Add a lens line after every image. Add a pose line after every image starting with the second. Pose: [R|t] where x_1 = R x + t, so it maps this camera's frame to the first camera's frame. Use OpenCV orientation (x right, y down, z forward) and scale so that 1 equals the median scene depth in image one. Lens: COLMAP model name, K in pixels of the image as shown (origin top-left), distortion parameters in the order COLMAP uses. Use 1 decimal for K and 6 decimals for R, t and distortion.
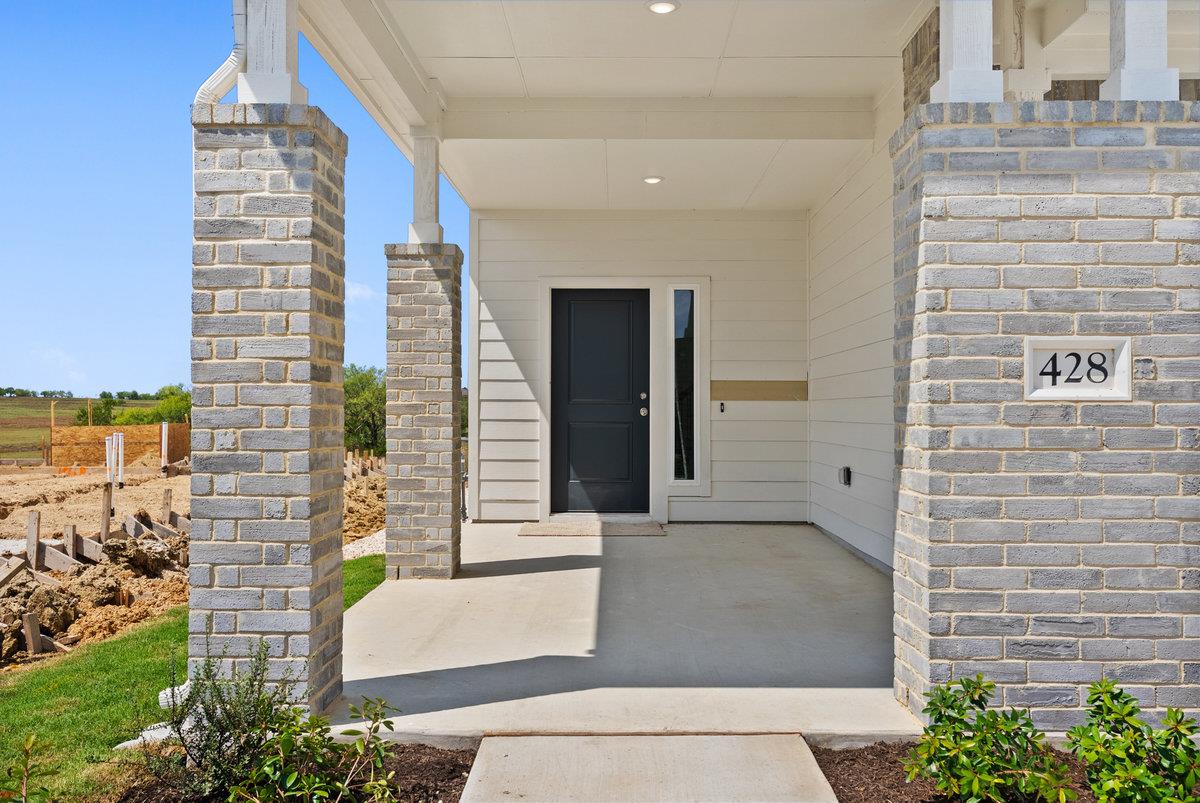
lens RADIAL K [[1029.2, 0, 624.6], [0, 1029.2, 386.8], [0, 0, 1]] dist [0.010612, 0.016738]
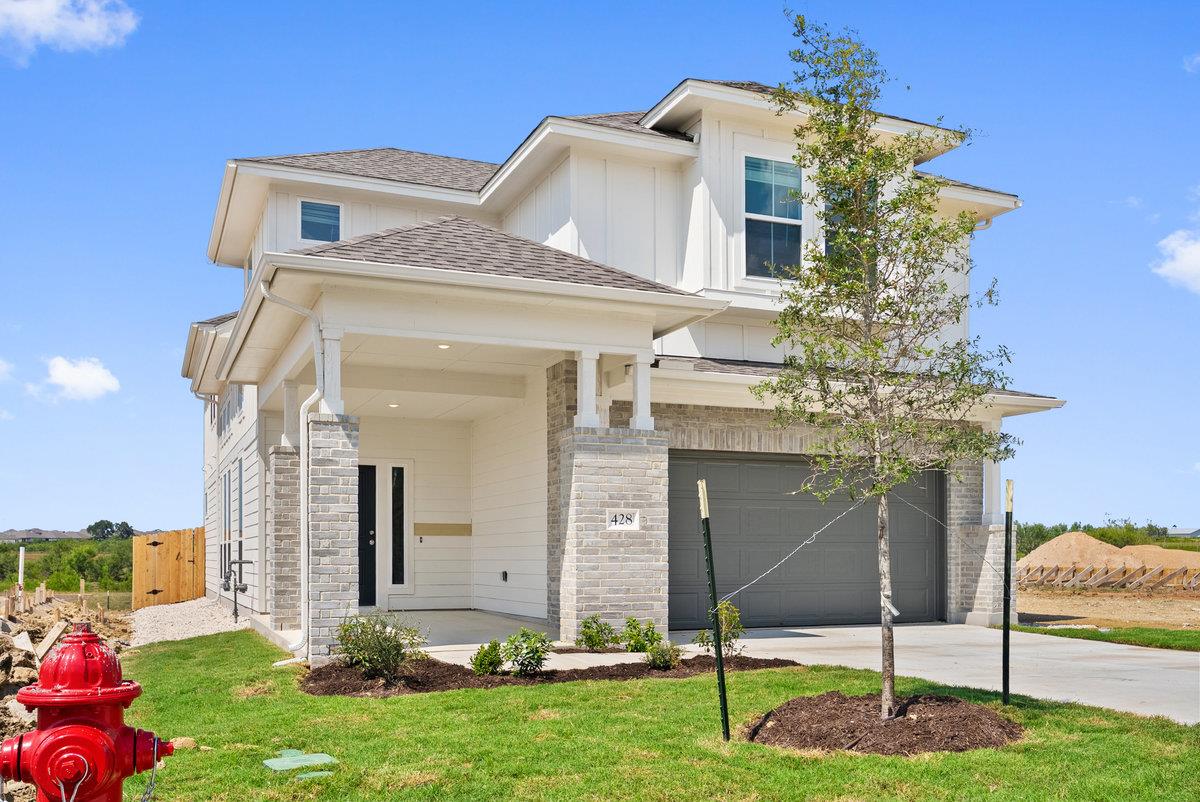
lens RADIAL K [[1029.2, 0, 599.5], [0, 1029.2, 402.0], [0, 0, 1]] dist [0.010612, 0.016738]
pose [[0.919854, 0.055177, 0.388360, -0.765039], [-0.006084, 0.991945, -0.126520, 0.021375], [-0.392213, 0.114018, 0.912781, -1.657022]]
